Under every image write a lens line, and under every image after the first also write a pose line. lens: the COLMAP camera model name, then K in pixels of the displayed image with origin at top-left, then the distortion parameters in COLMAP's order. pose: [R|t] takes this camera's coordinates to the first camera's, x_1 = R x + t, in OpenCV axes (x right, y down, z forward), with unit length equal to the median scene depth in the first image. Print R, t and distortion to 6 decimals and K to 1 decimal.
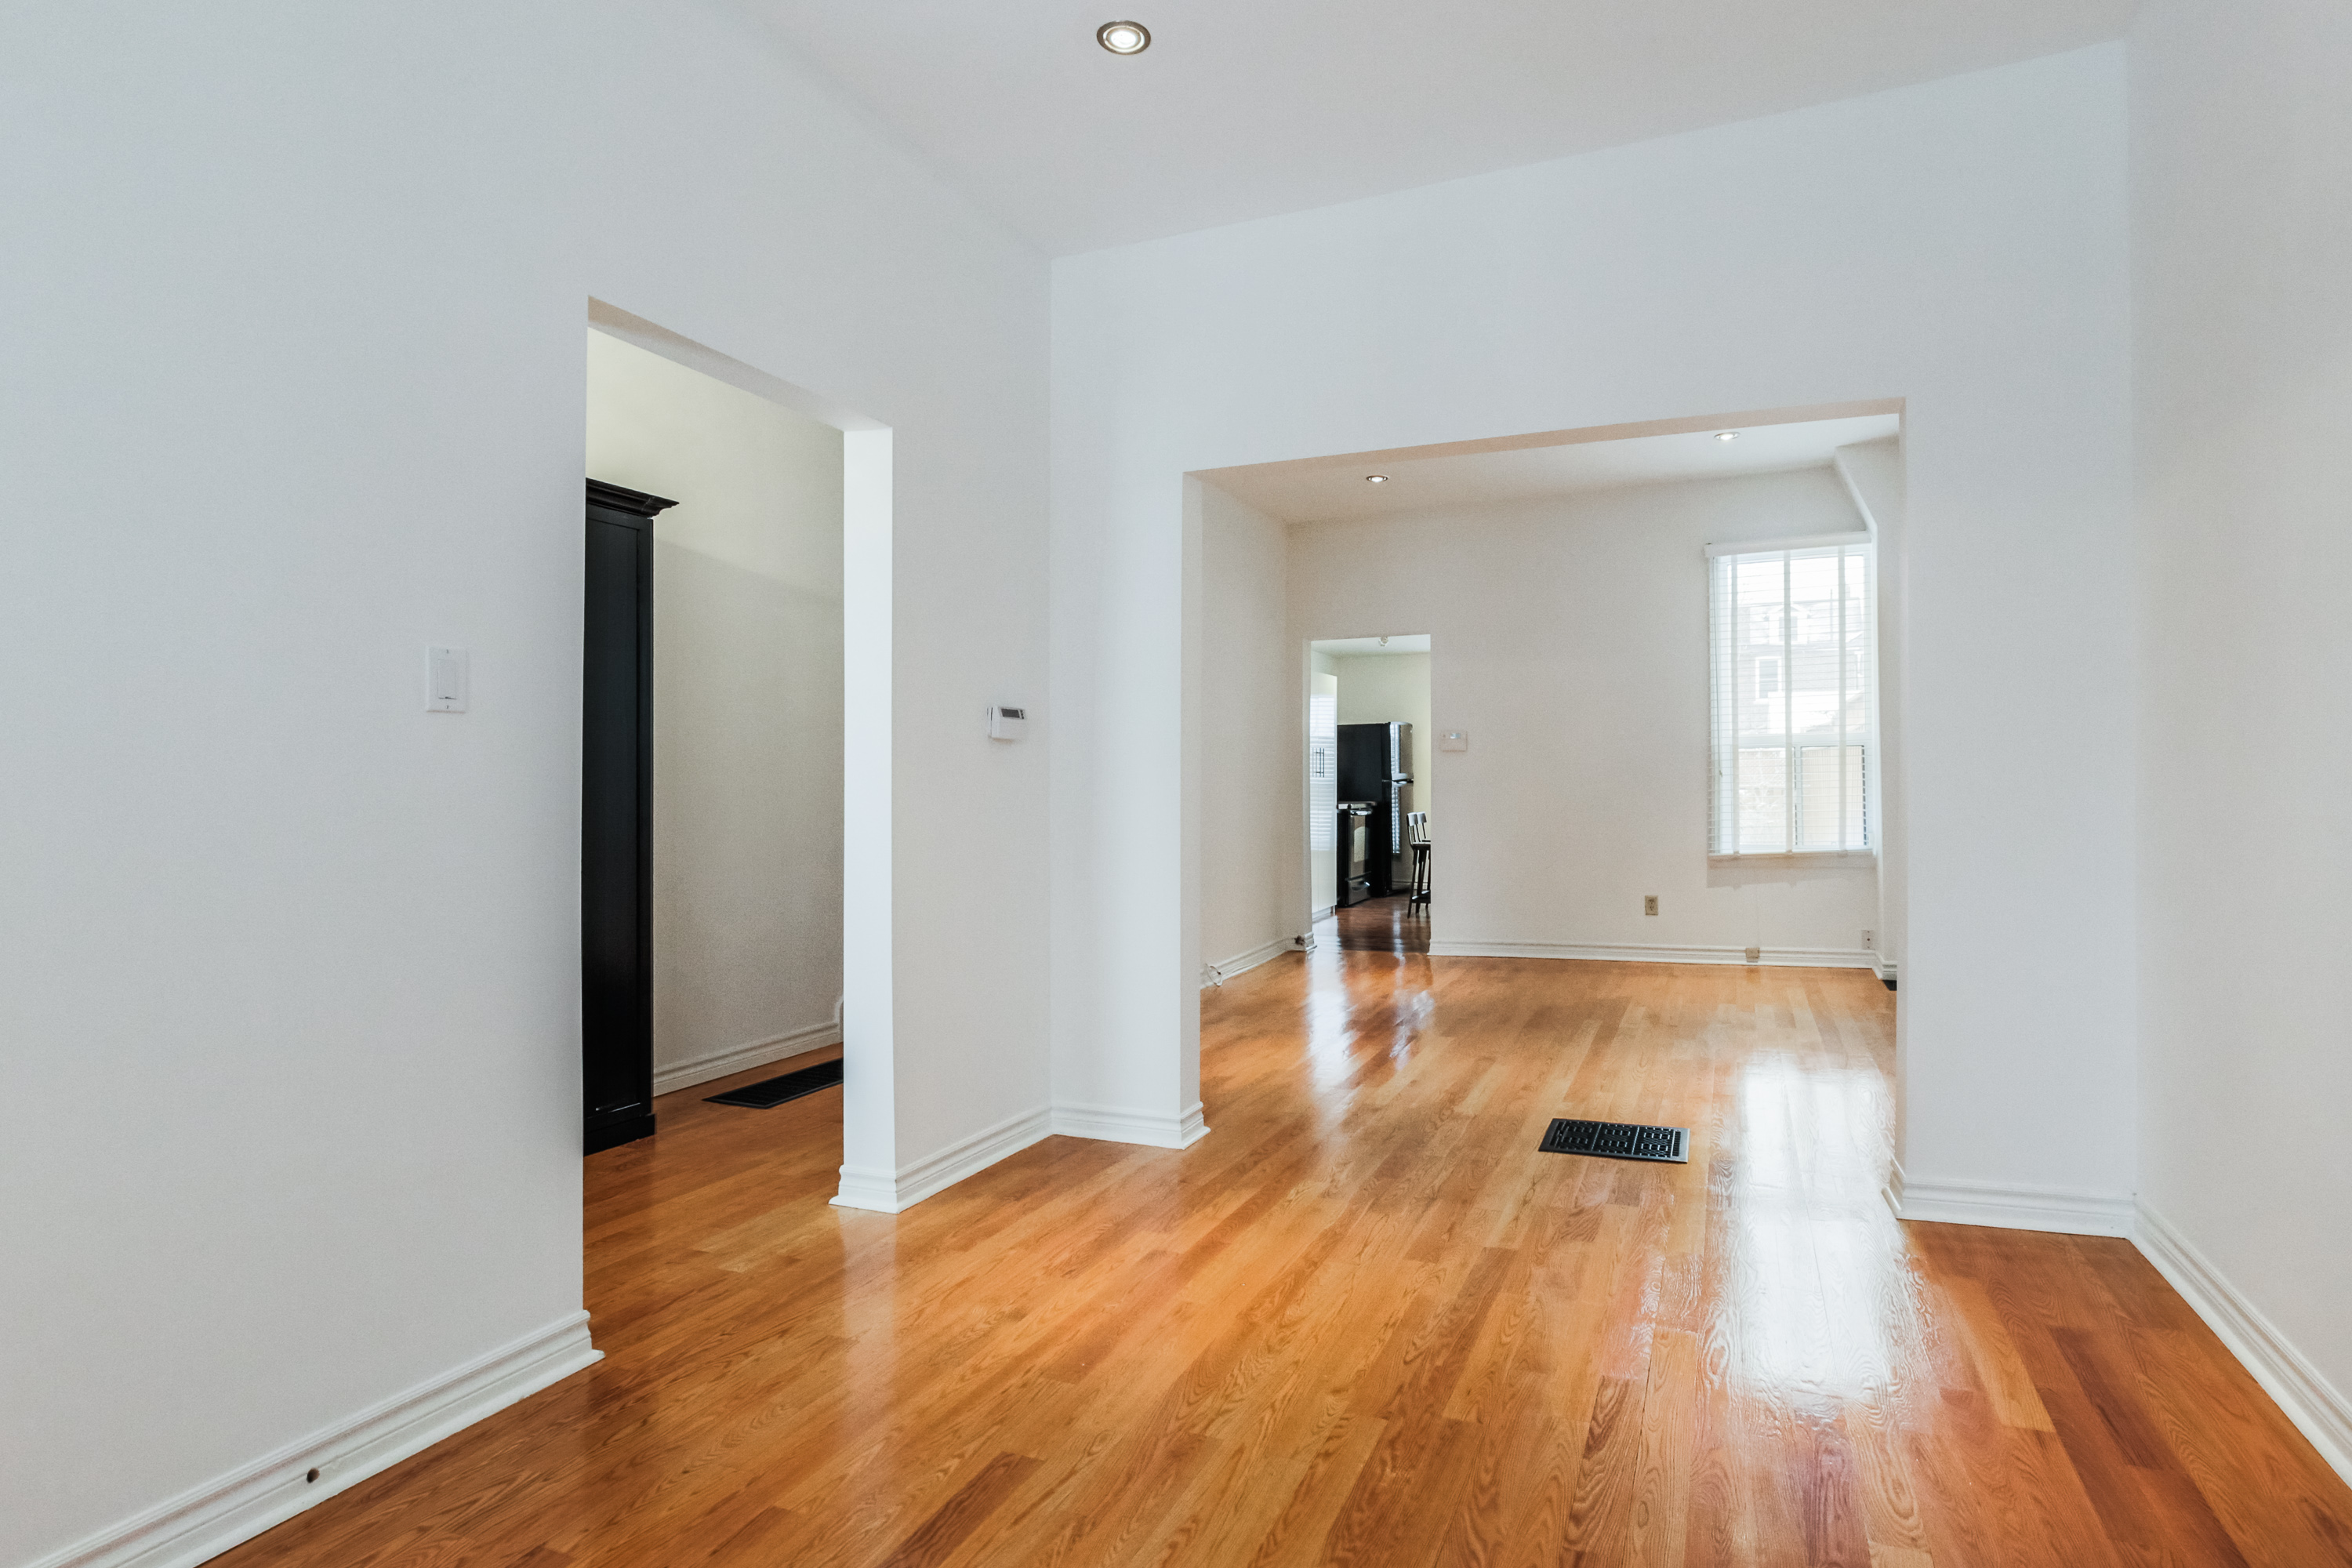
lens RADIAL K [[1152.9, 0, 1177.6], [0, 1152.9, 782.4], [0, 0, 1]] dist [-0.016443, -0.000316]
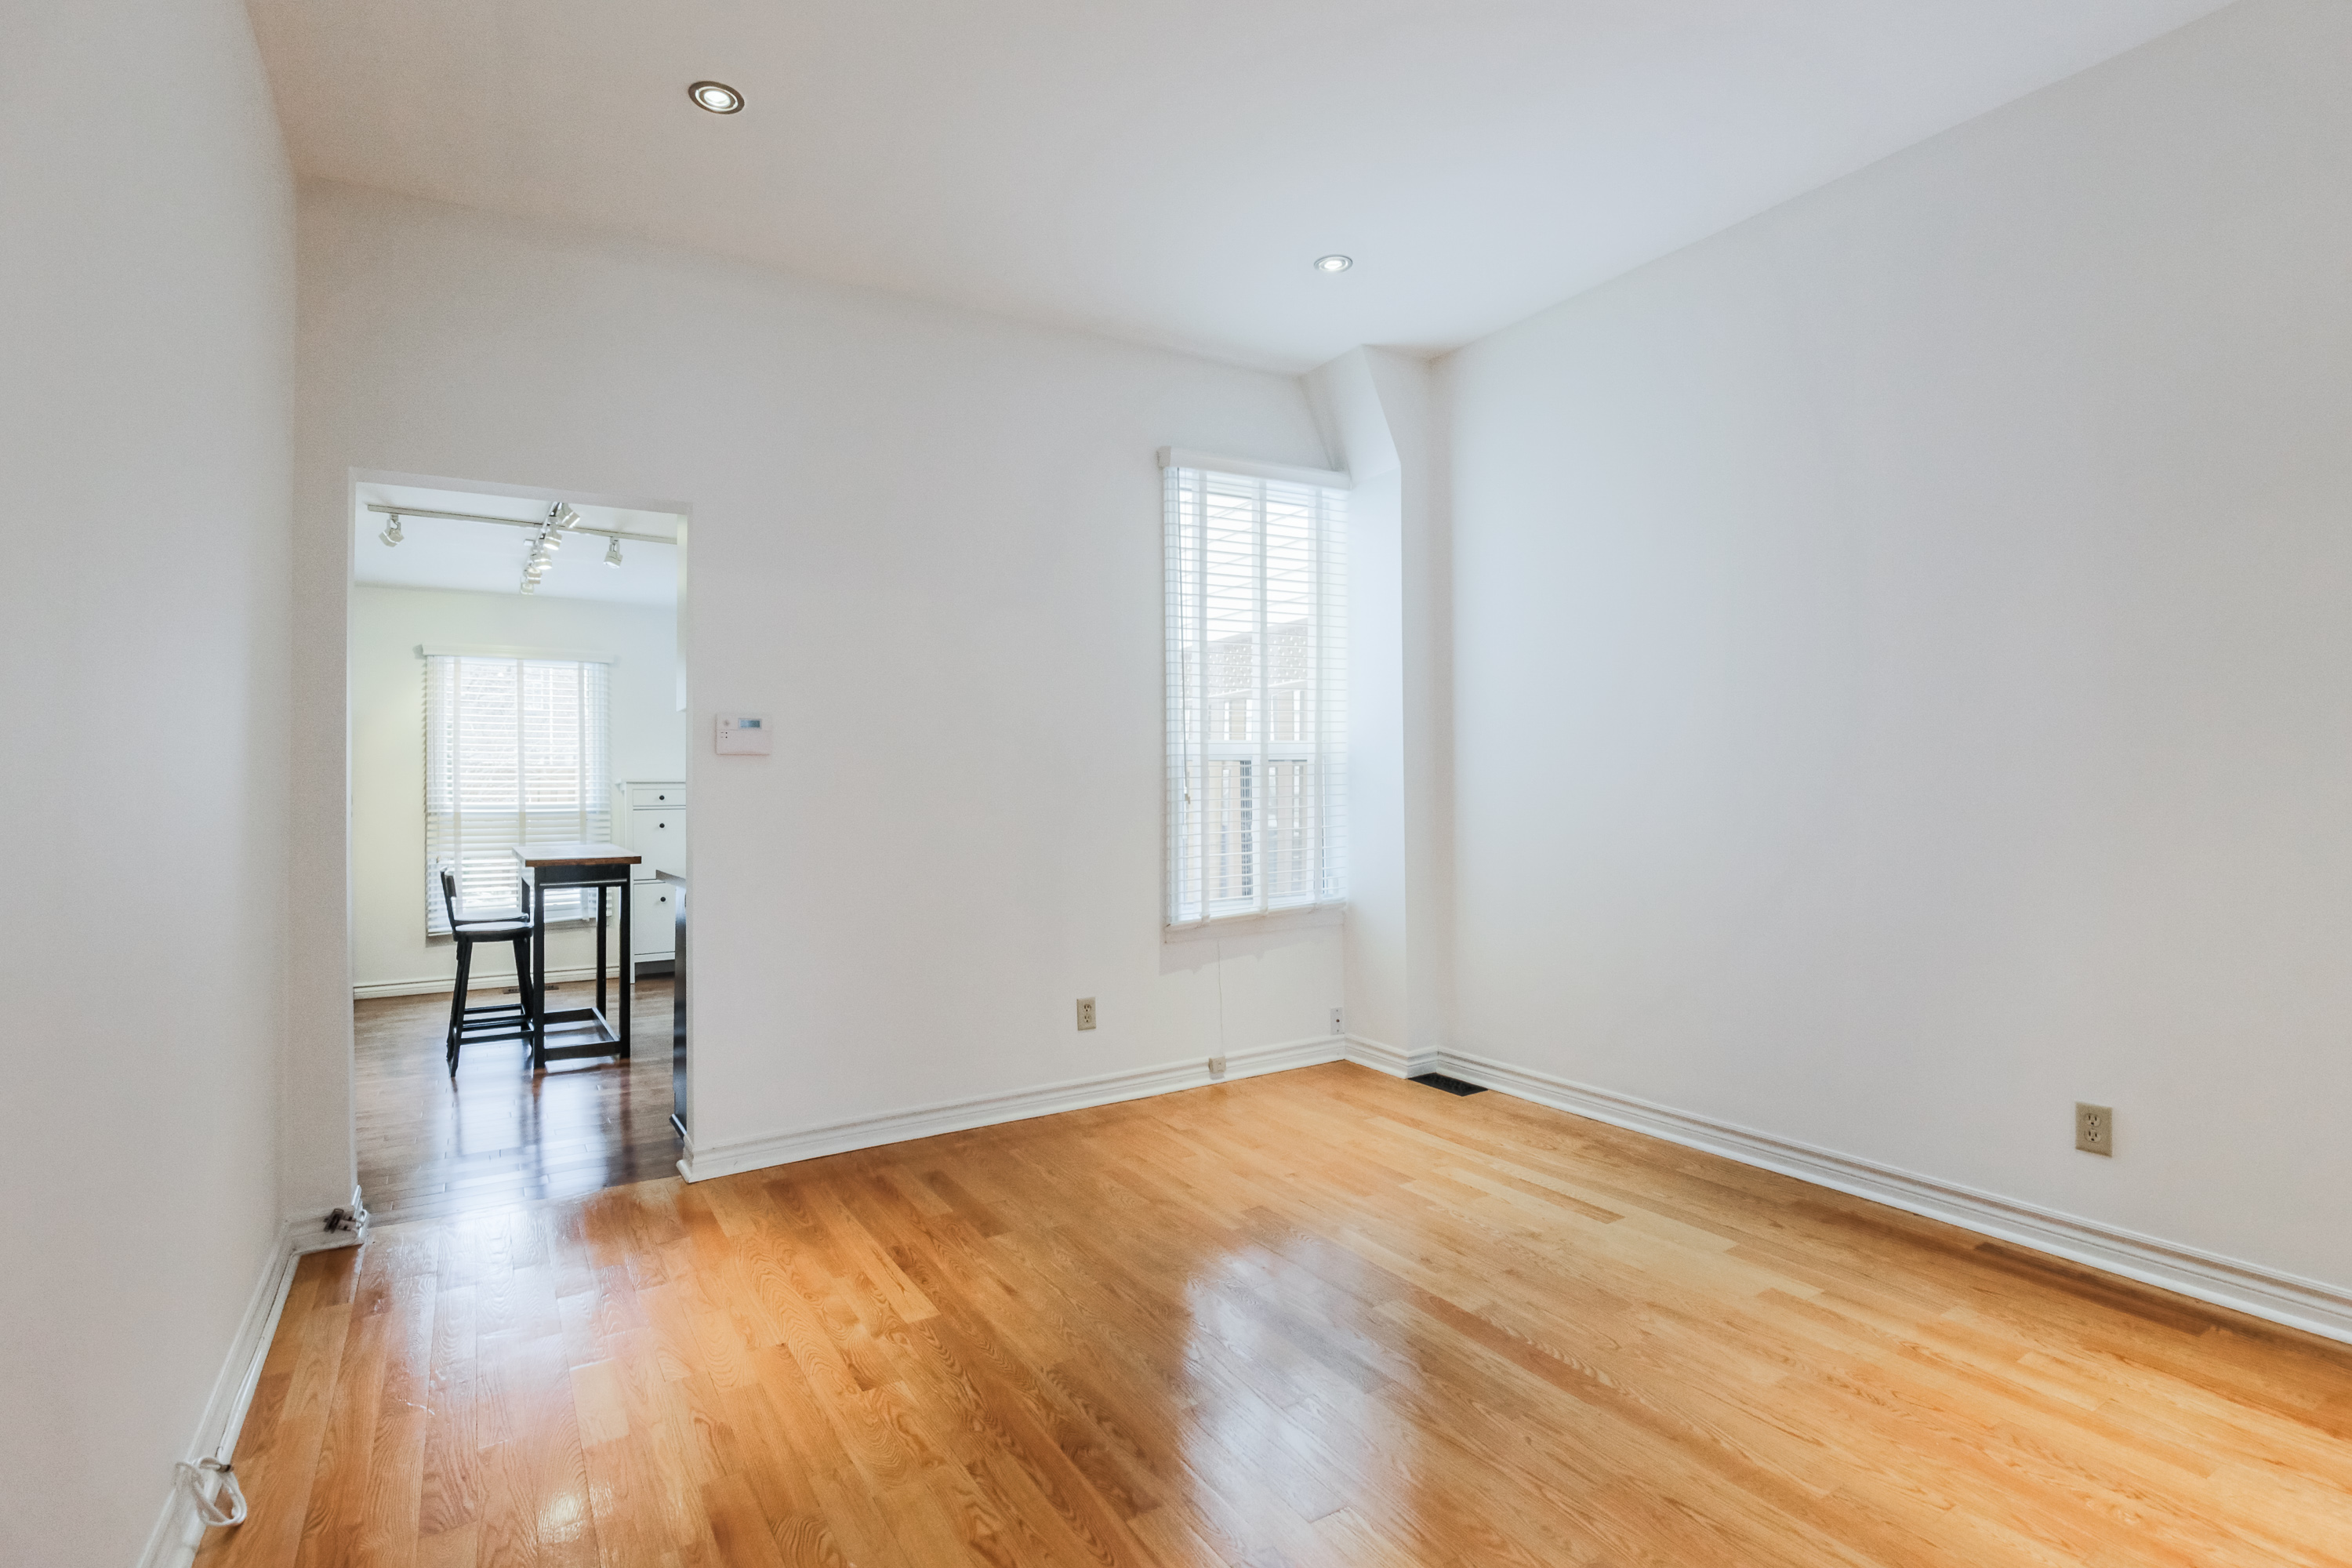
lens RADIAL K [[1152.9, 0, 1174.5], [0, 1152.9, 790.1], [0, 0, 1]] dist [-0.016443, -0.000316]
pose [[0.542801, 0.001735, 0.839860, -0.077504], [-0.003174, 0.999995, -0.000014, -0.011769], [-0.839856, -0.002658, 0.542803, 0.651537]]
